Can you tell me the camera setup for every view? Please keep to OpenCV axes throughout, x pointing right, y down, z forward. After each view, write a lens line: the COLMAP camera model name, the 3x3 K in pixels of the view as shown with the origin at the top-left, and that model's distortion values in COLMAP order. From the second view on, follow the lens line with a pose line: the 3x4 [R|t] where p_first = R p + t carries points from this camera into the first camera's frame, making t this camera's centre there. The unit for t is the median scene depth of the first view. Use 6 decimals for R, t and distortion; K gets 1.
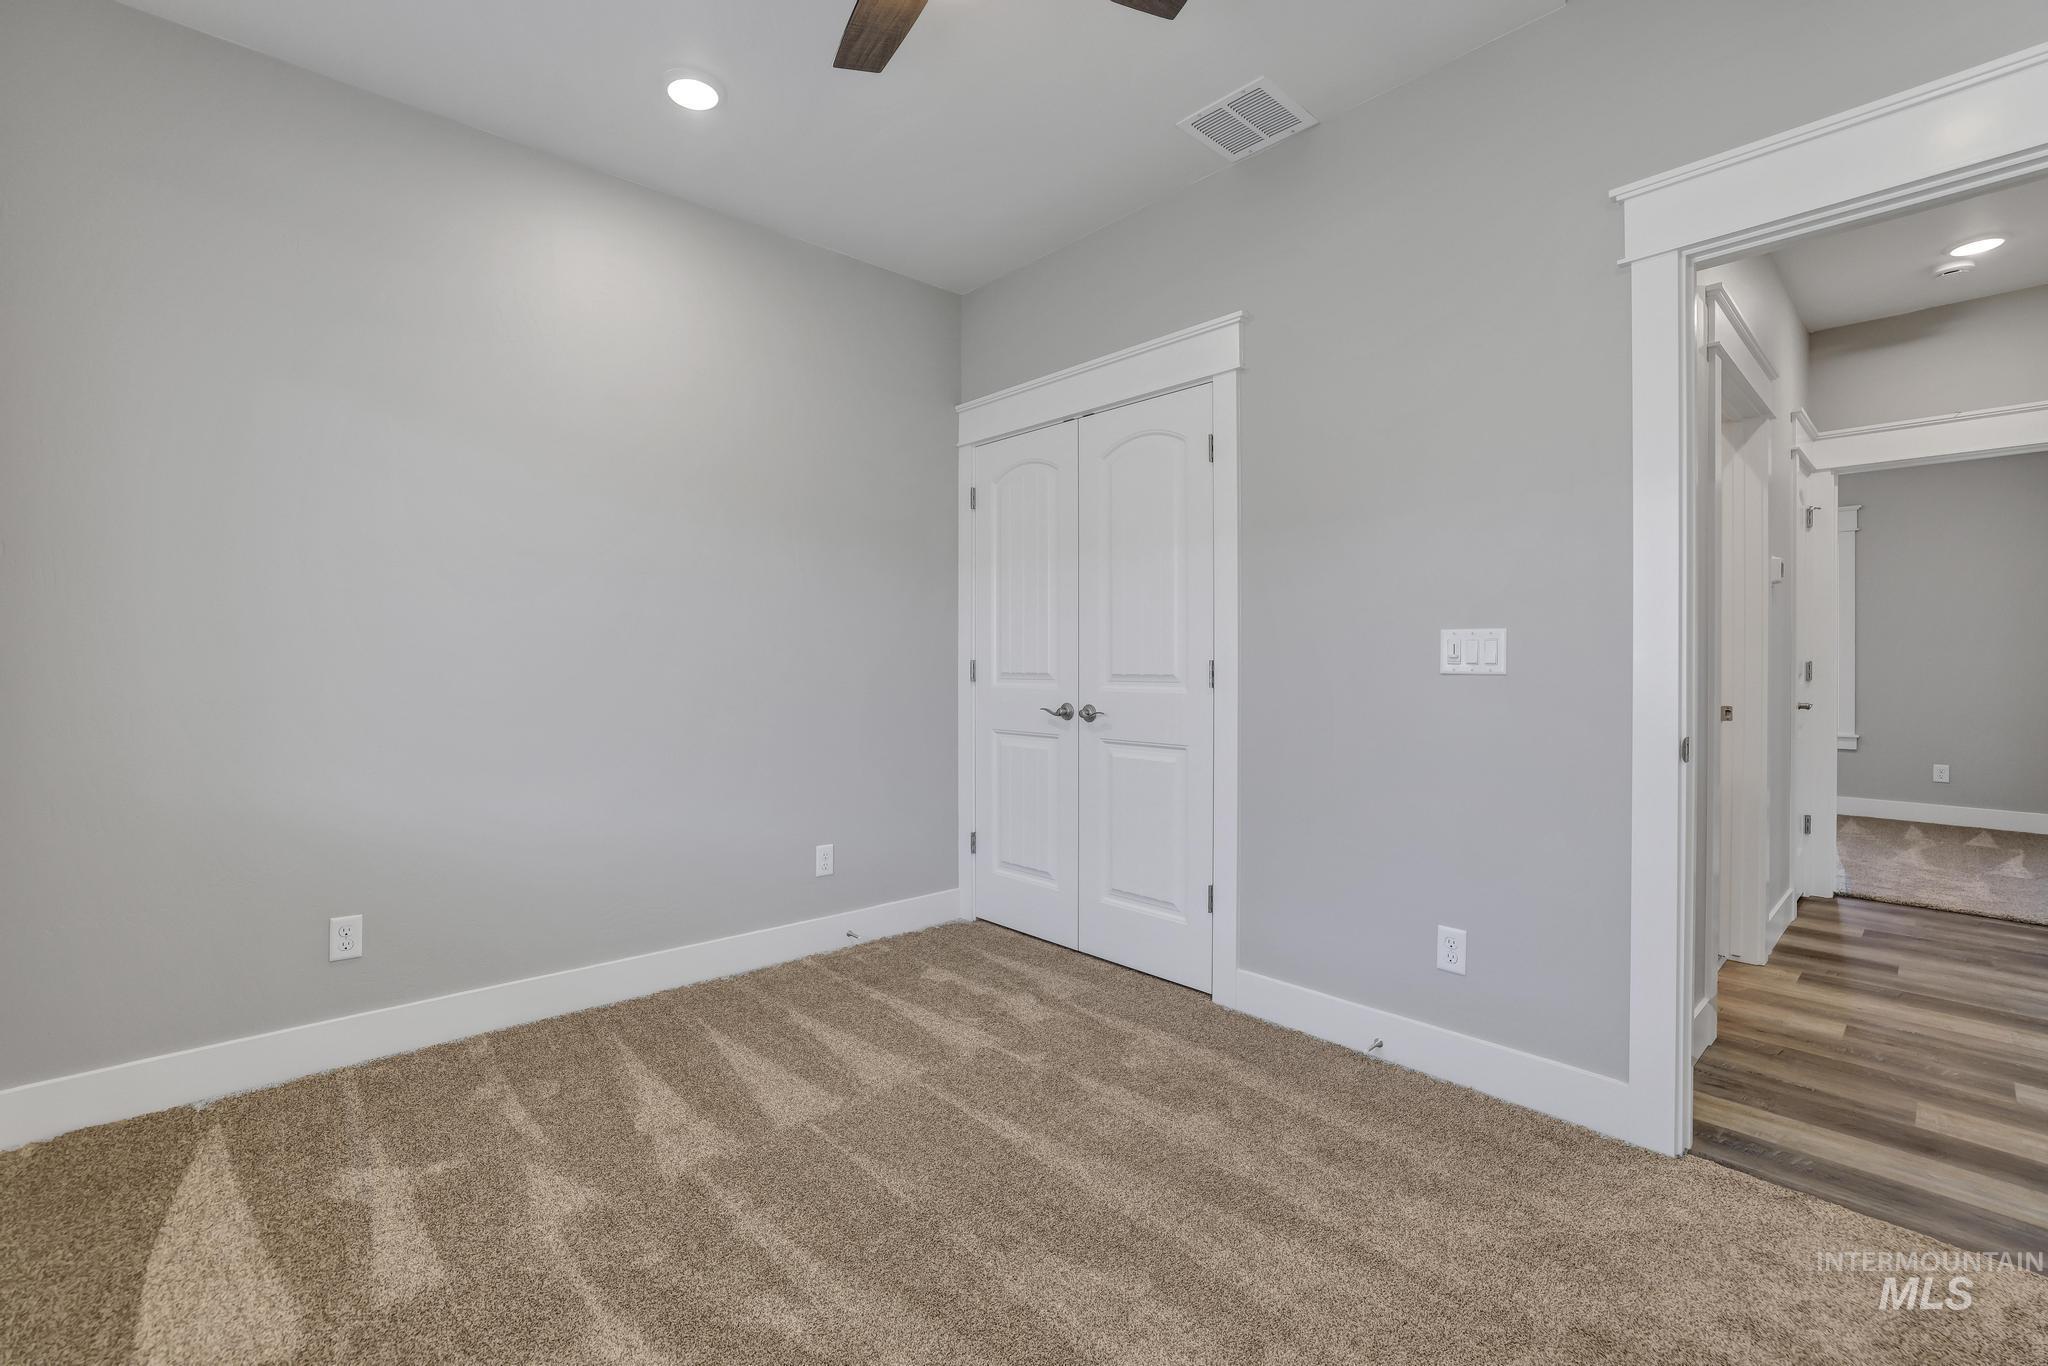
lens RADIAL K [[886.5, 0, 1001.4], [0, 886.5, 657.6], [0, 0, 1]] dist [-0.047734, 0.019284]
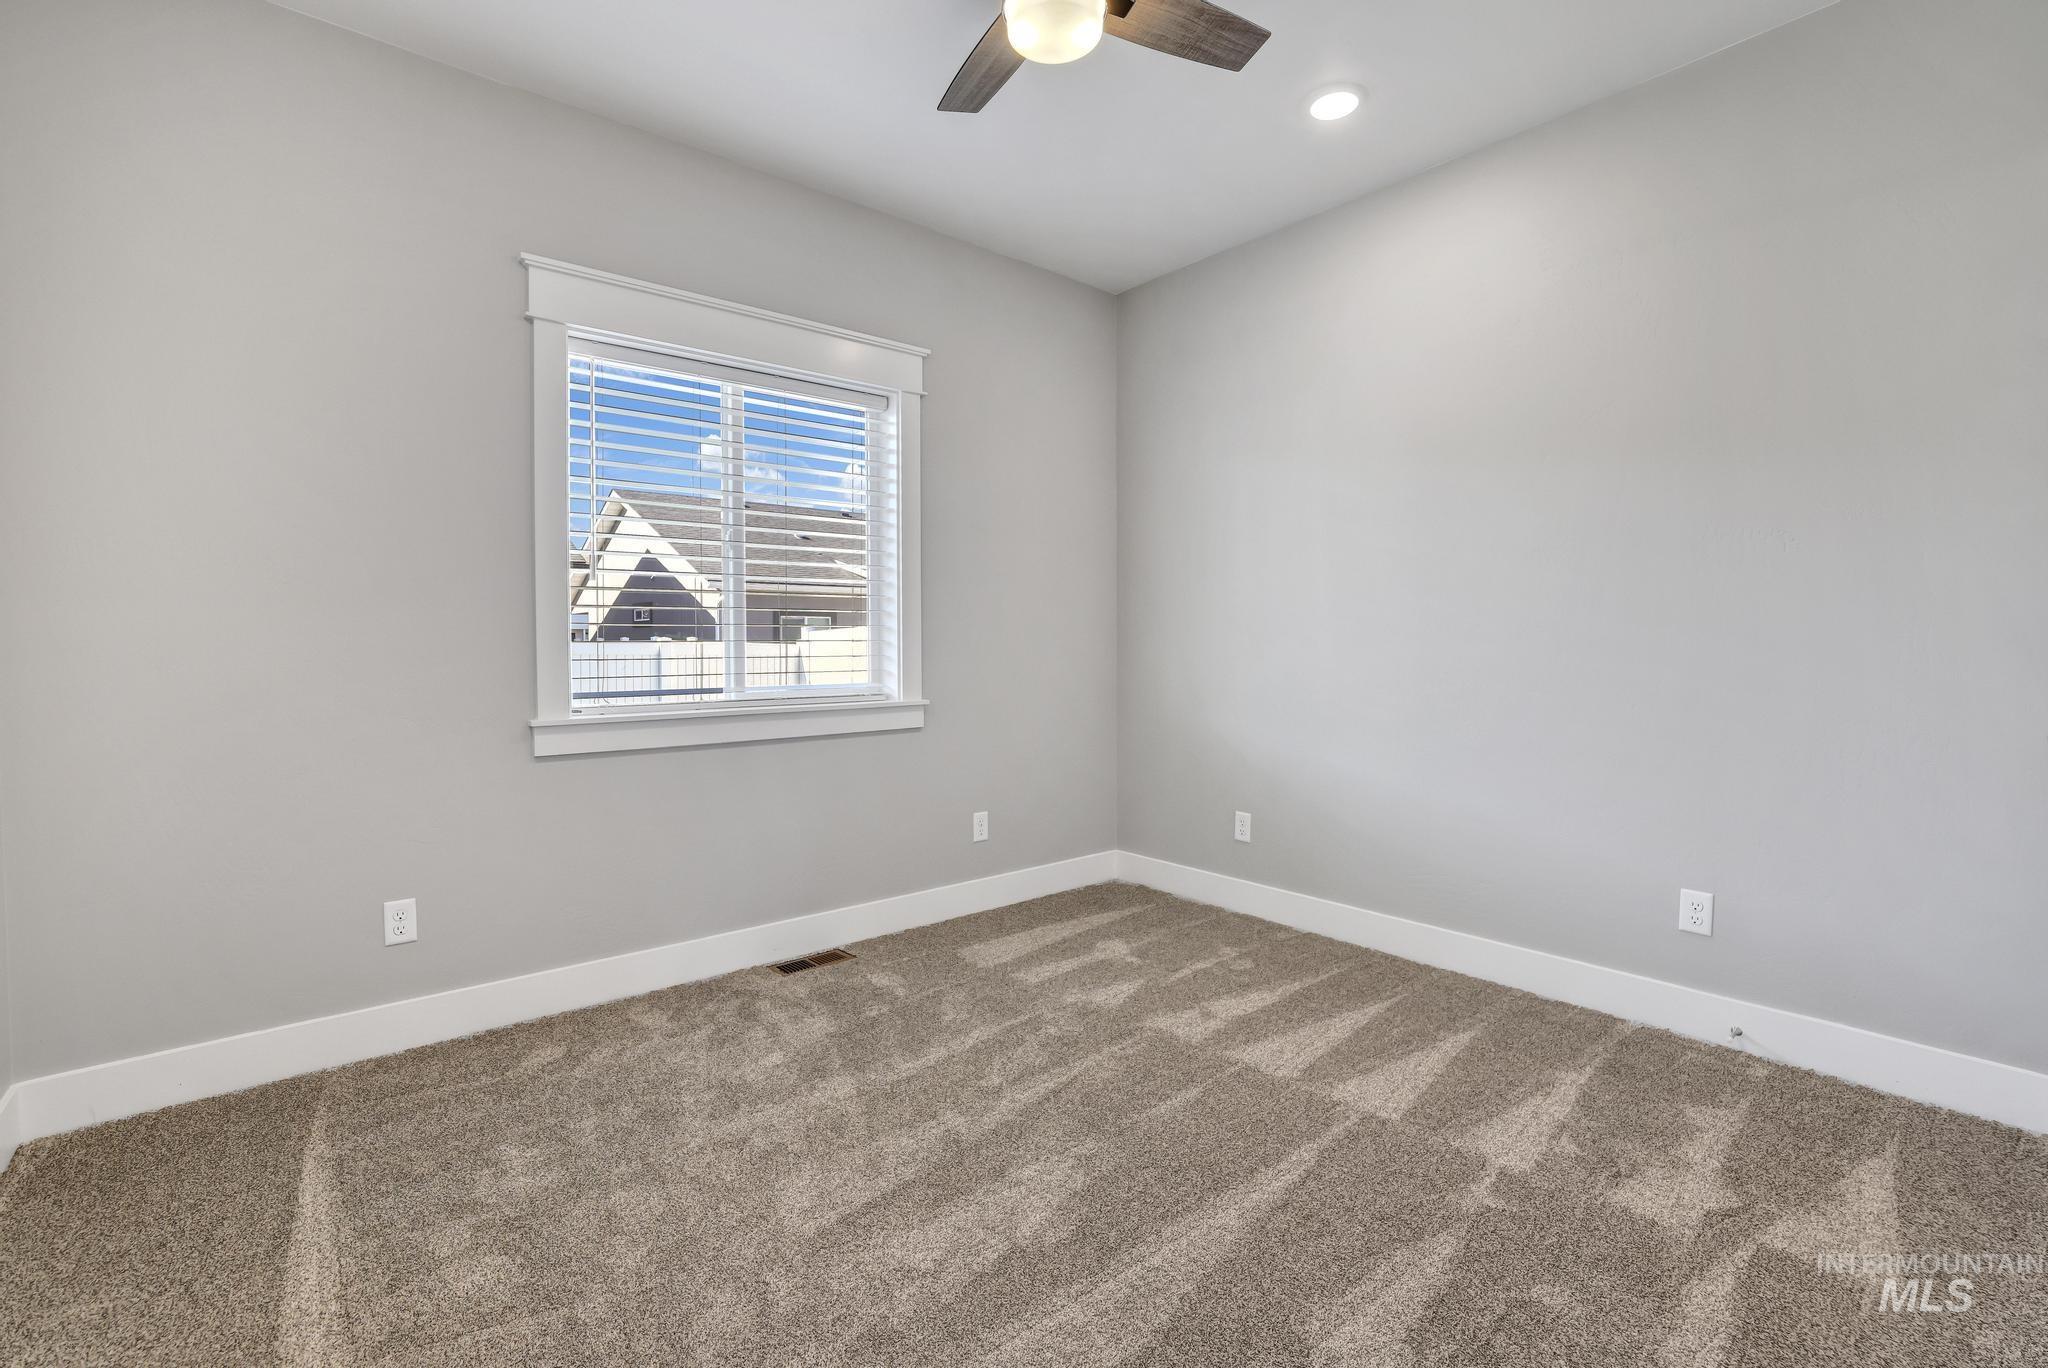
lens RADIAL K [[886.5, 0, 1001.4], [0, 886.5, 658.6], [0, 0, 1]] dist [-0.047734, 0.019284]
pose [[-0.023542, 0.033398, -0.999165, 0.809310], [0.008393, 0.999413, 0.033208, -0.022143], [0.999688, -0.007604, -0.023809, 0.662469]]
